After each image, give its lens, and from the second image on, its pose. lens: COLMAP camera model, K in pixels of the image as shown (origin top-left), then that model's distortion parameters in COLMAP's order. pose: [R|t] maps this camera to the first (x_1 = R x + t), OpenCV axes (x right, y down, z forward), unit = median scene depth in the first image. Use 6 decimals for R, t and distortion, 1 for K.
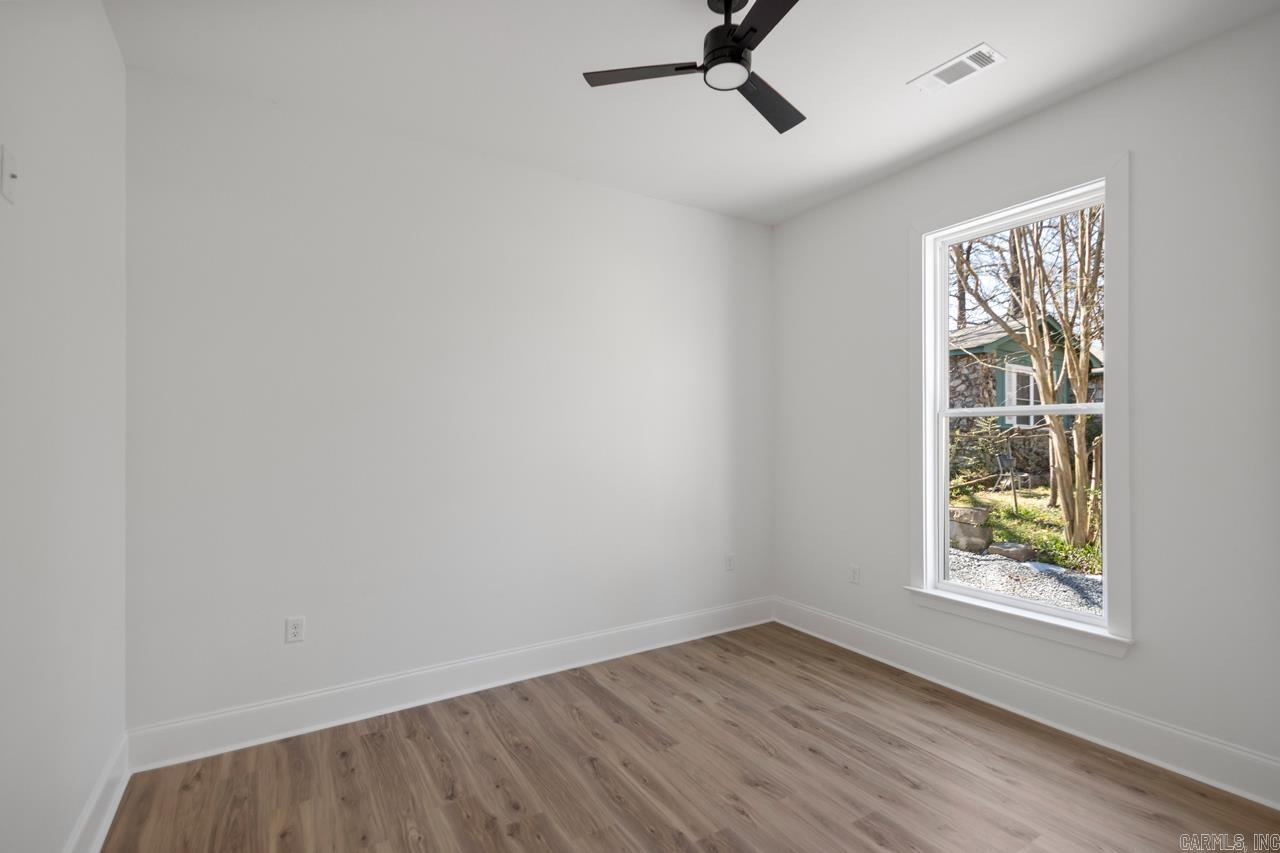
lens RADIAL K [[598.7, 0, 640.8], [0, 598.7, 412.6], [0, 0, 1]] dist [0.015701, -0.016218]
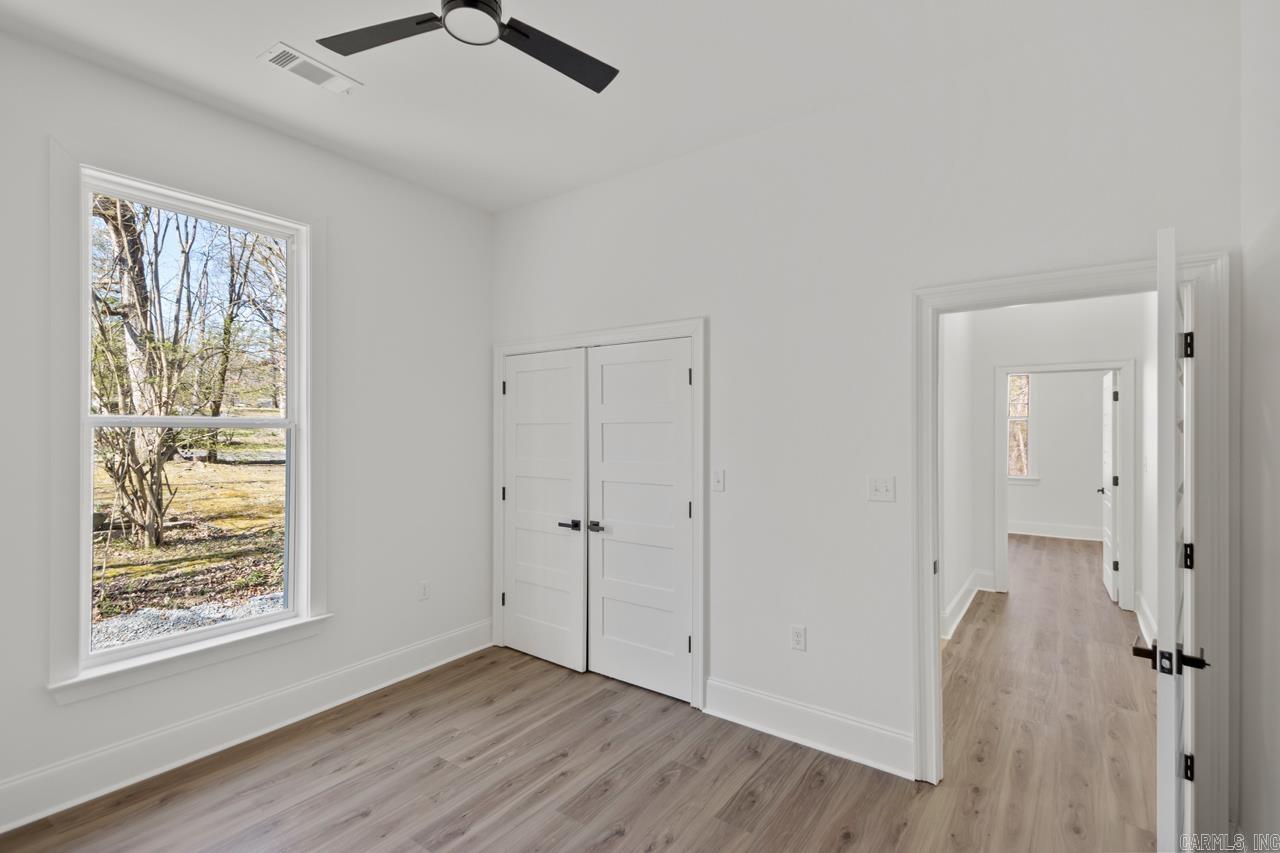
lens RADIAL K [[598.7, 0, 640.8], [0, 598.7, 412.6], [0, 0, 1]] dist [0.015701, -0.016218]
pose [[-0.373053, 0.026999, 0.927417, -0.545037], [-0.006147, 0.999483, -0.031570, 0.006129], [-0.927789, -0.017478, -0.372695, 0.844469]]
